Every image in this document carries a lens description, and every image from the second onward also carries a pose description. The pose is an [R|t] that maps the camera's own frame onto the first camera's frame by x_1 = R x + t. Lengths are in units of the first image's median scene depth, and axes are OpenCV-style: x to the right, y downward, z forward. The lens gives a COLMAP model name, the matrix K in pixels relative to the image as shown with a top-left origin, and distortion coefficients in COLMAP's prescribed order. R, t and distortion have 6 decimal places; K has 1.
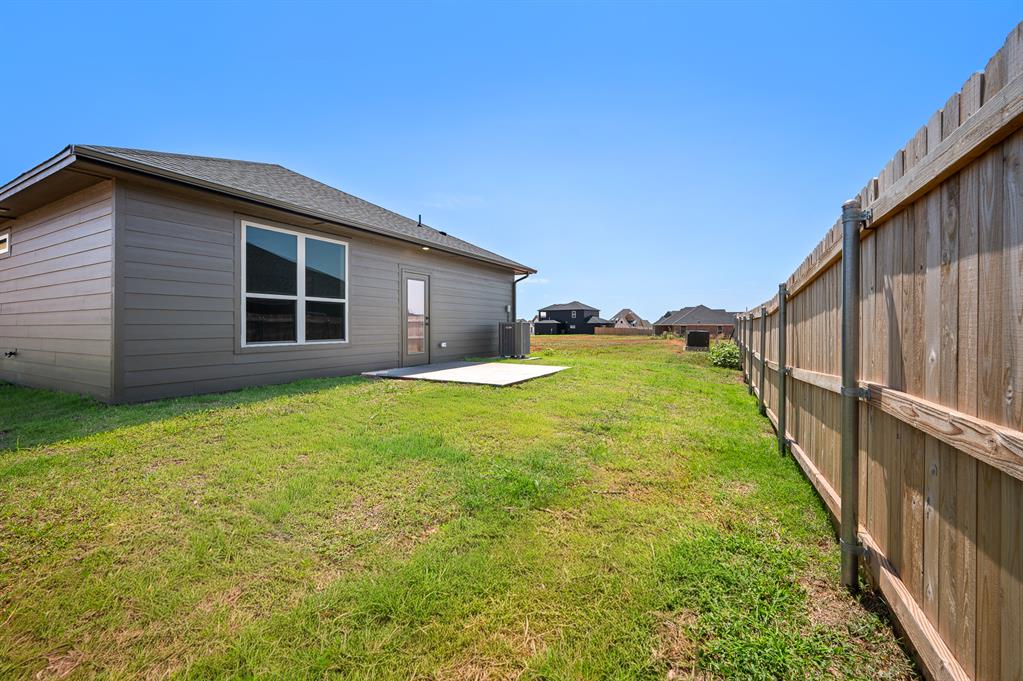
lens RADIAL K [[413.8, 0, 510.0], [0, 413.8, 327.3], [0, 0, 1]] dist [-0.020867, -0.000143]
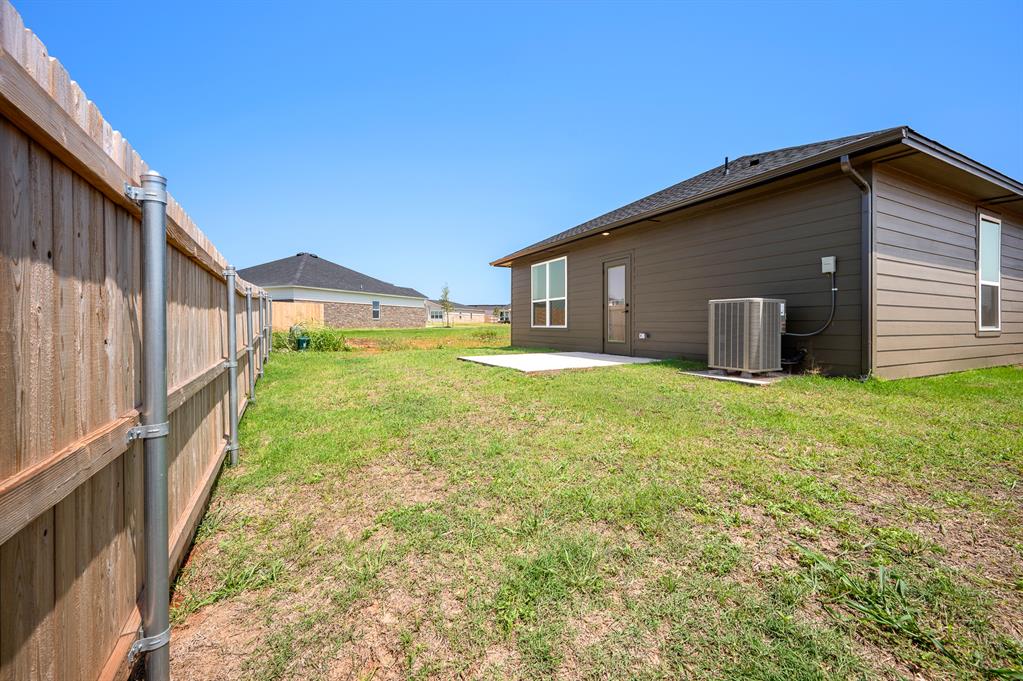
lens RADIAL K [[413.8, 0, 510.0], [0, 413.8, 327.3], [0, 0, 1]] dist [-0.020867, -0.000143]
pose [[-0.561306, 0.007612, -0.827574, 0.816886], [0.002112, 0.999968, 0.007765, 0.022651], [0.827606, 0.002611, -0.561304, 1.528361]]
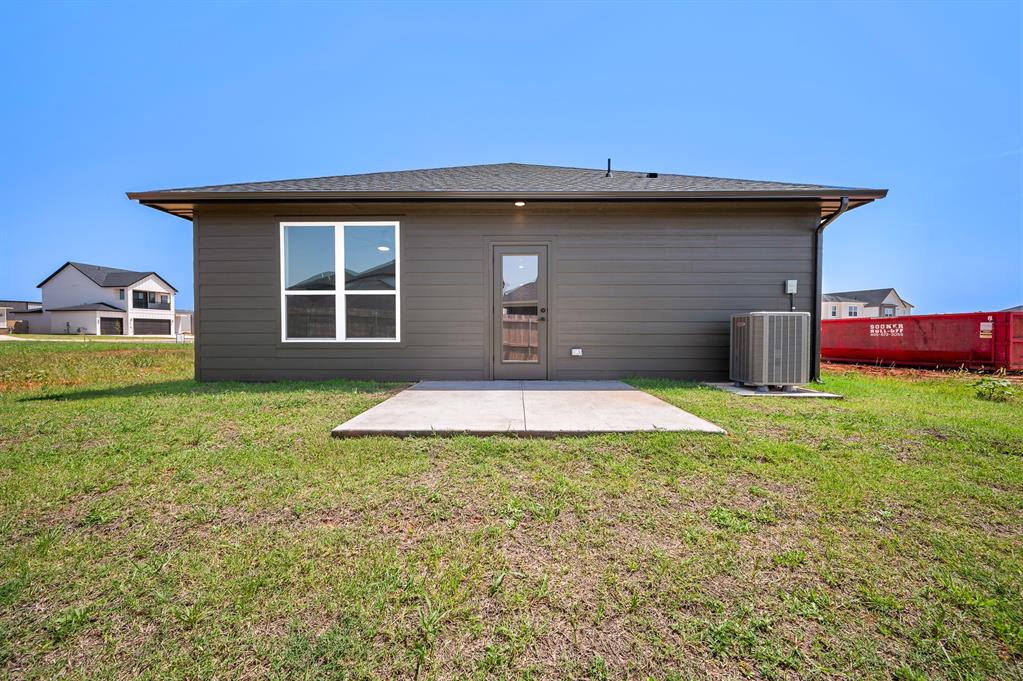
lens RADIAL K [[402.0, 0, 527.7], [0, 402.0, 342.1], [0, 0, 1]] dist [-0.001199, -0.000118]
pose [[0.472131, 0.023077, -0.881227, 0.420567], [-0.002931, 0.999693, 0.024608, 0.015342], [0.881524, -0.009035, 0.472053, 0.793924]]
